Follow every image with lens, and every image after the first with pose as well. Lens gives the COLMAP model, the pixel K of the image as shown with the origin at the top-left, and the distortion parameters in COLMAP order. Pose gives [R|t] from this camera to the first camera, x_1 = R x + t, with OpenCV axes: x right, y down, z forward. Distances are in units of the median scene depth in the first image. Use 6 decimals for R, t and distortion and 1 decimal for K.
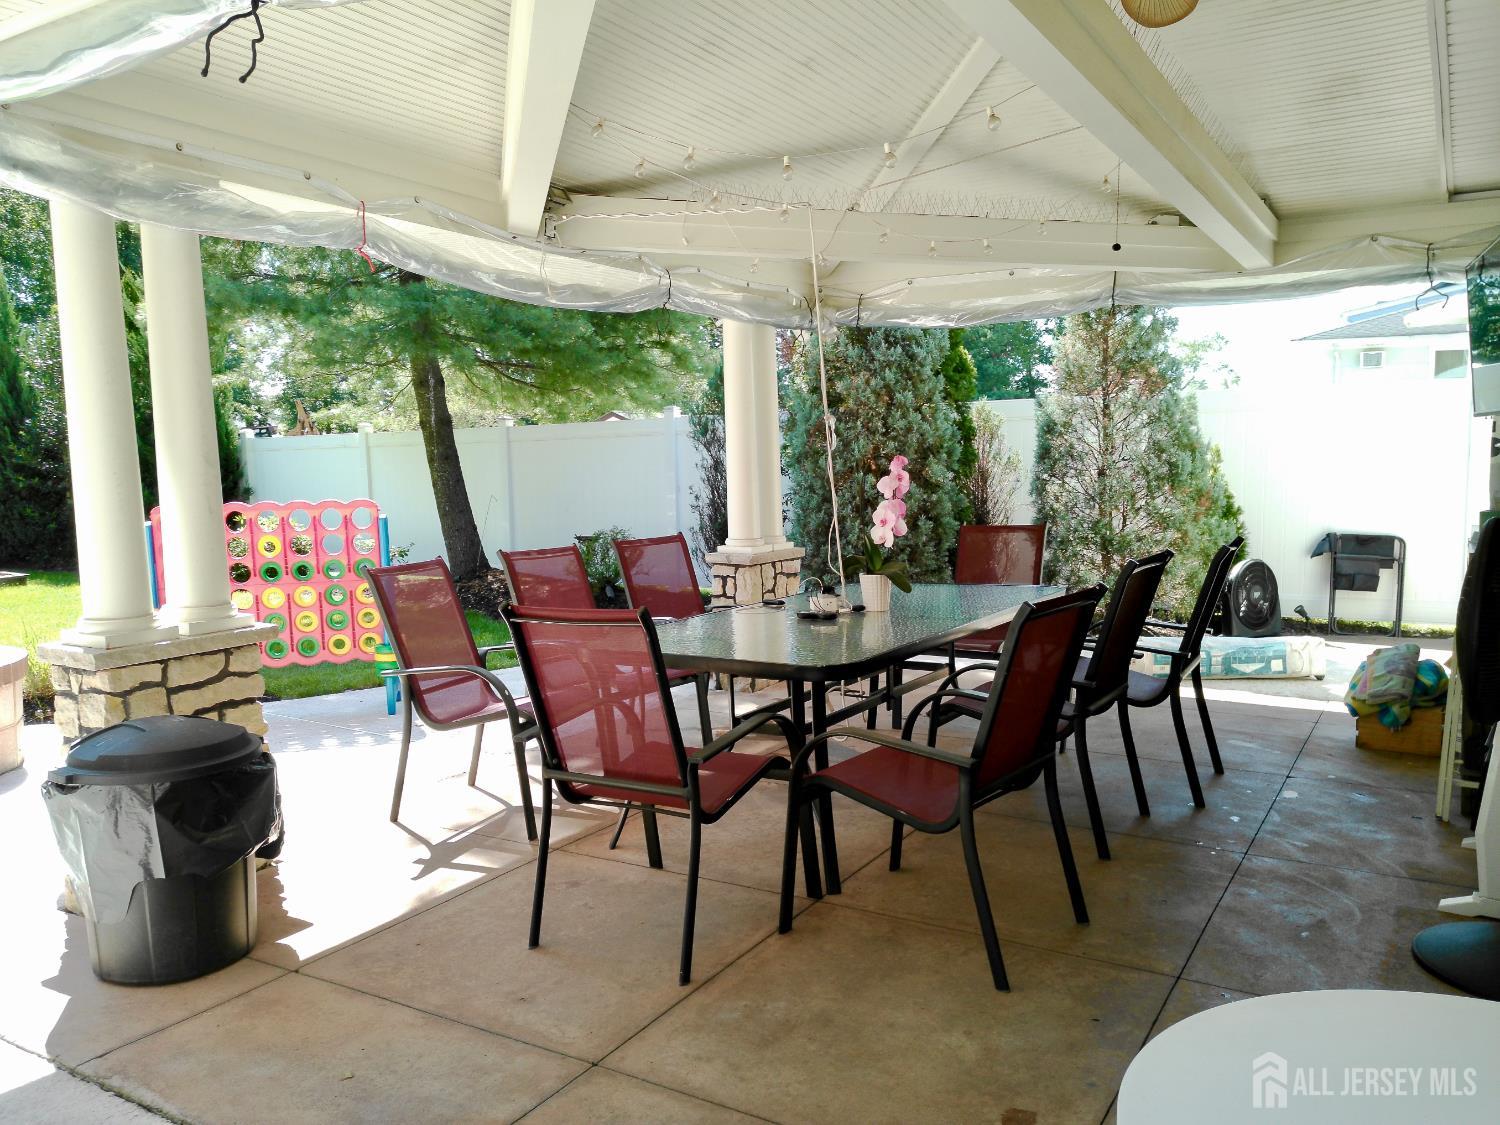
lens RADIAL K [[1128.4, 0, 761.0], [0, 1128.4, 558.9], [0, 0, 1]] dist [0.075687, -0.107792]
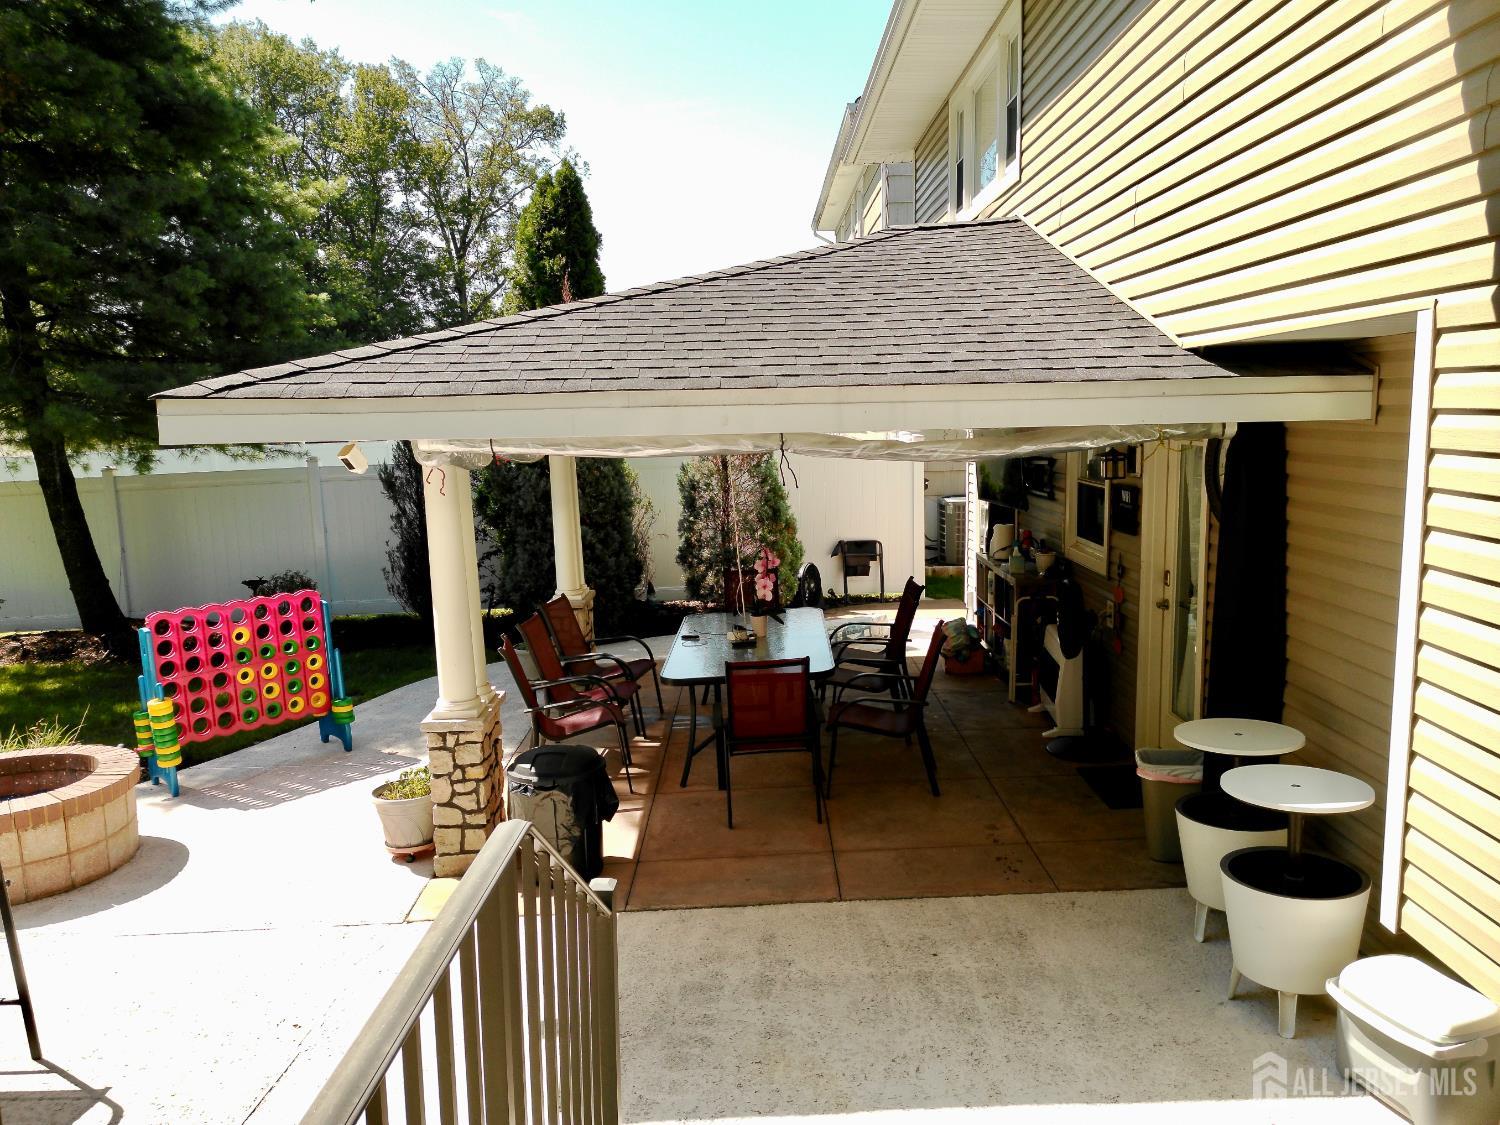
lens RADIAL K [[1128.4, 0, 761.0], [0, 1128.4, 558.9], [0, 0, 1]] dist [0.075687, -0.107792]
pose [[0.846330, -0.083242, 0.526114, -0.419345], [0.067454, 0.996511, 0.049160, -0.082758], [-0.528371, -0.006117, 0.848992, -0.261894]]
